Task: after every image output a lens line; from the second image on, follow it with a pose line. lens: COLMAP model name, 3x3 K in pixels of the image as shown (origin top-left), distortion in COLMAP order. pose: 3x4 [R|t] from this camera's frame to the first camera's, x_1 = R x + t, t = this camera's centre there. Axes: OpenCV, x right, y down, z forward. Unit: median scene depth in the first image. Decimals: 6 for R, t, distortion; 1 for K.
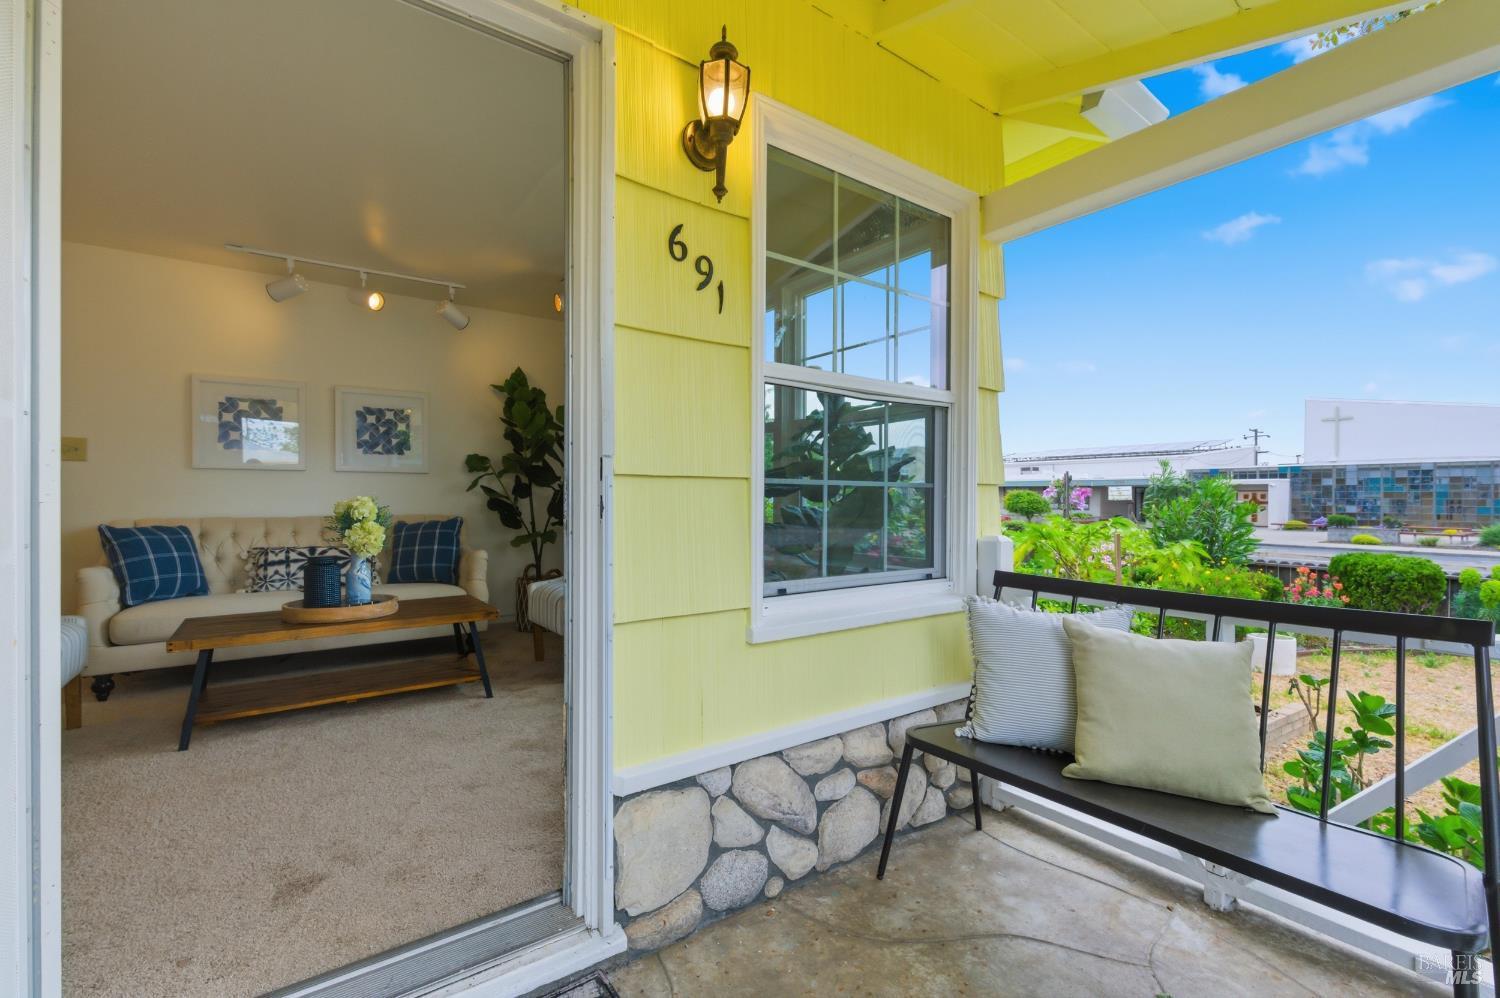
lens RADIAL K [[656.2, 0, 750.0], [0, 656.2, 499.0], [0, 0, 1]] dist [0.003929, -0.000179]
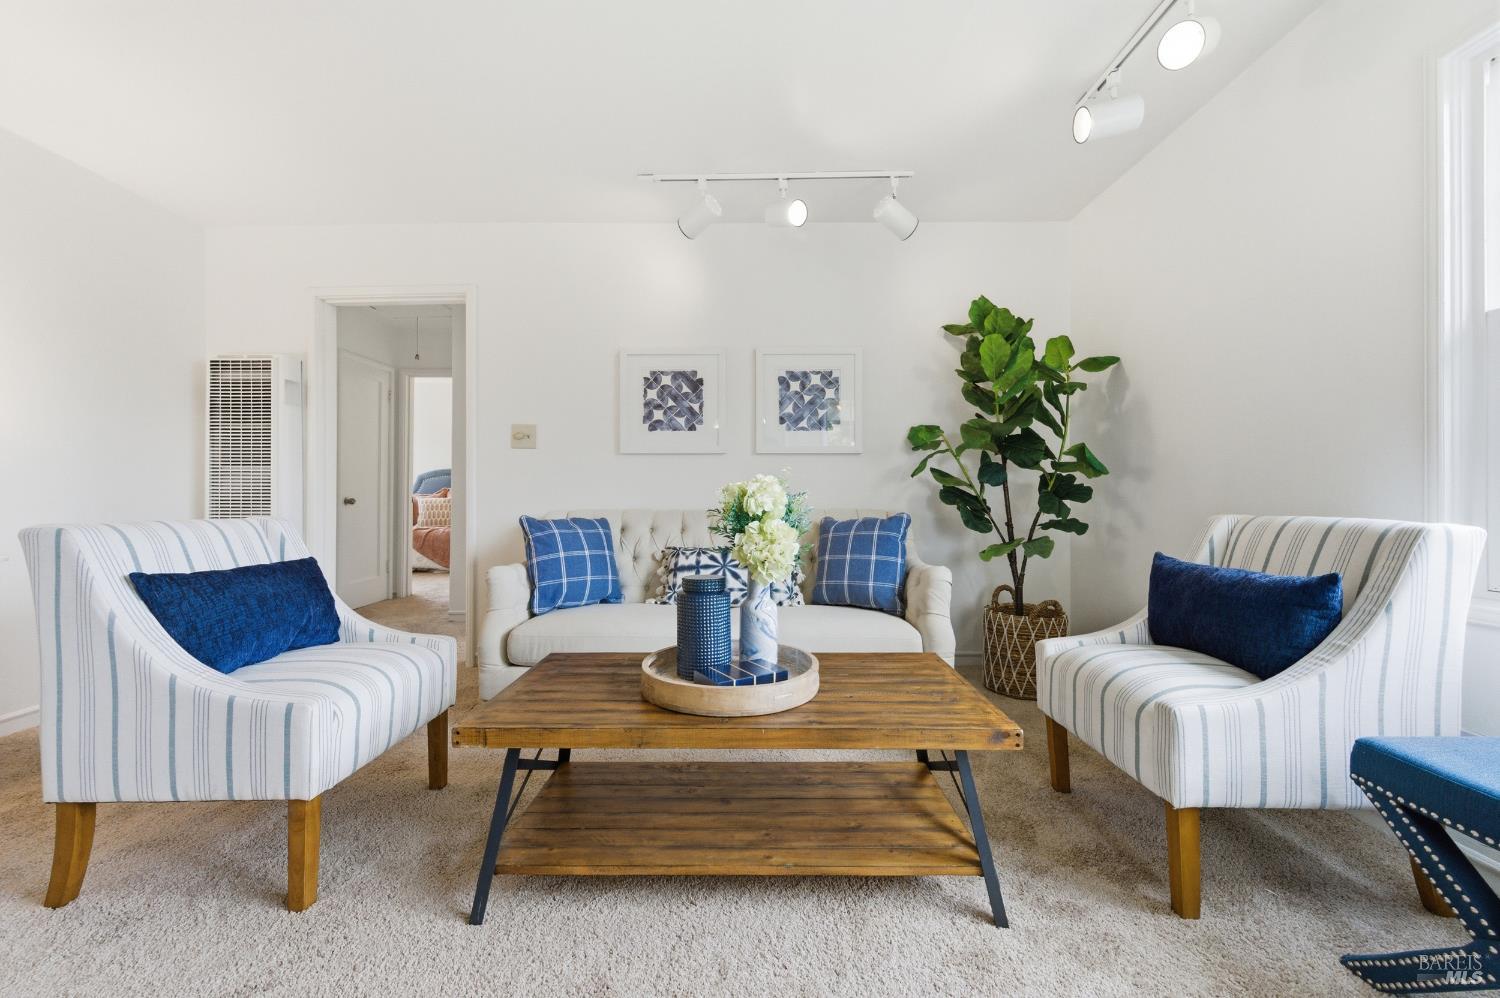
lens RADIAL K [[597.3, 0, 747.1], [0, 597.3, 499.3], [0, 0, 1]] dist [0.002061, -0.000138]
pose [[0.807271, 0.002621, -0.590175, -0.227890], [0.000230, 0.999989, 0.004757, 0.011208], [0.590181, -0.003976, 0.807261, 0.441118]]
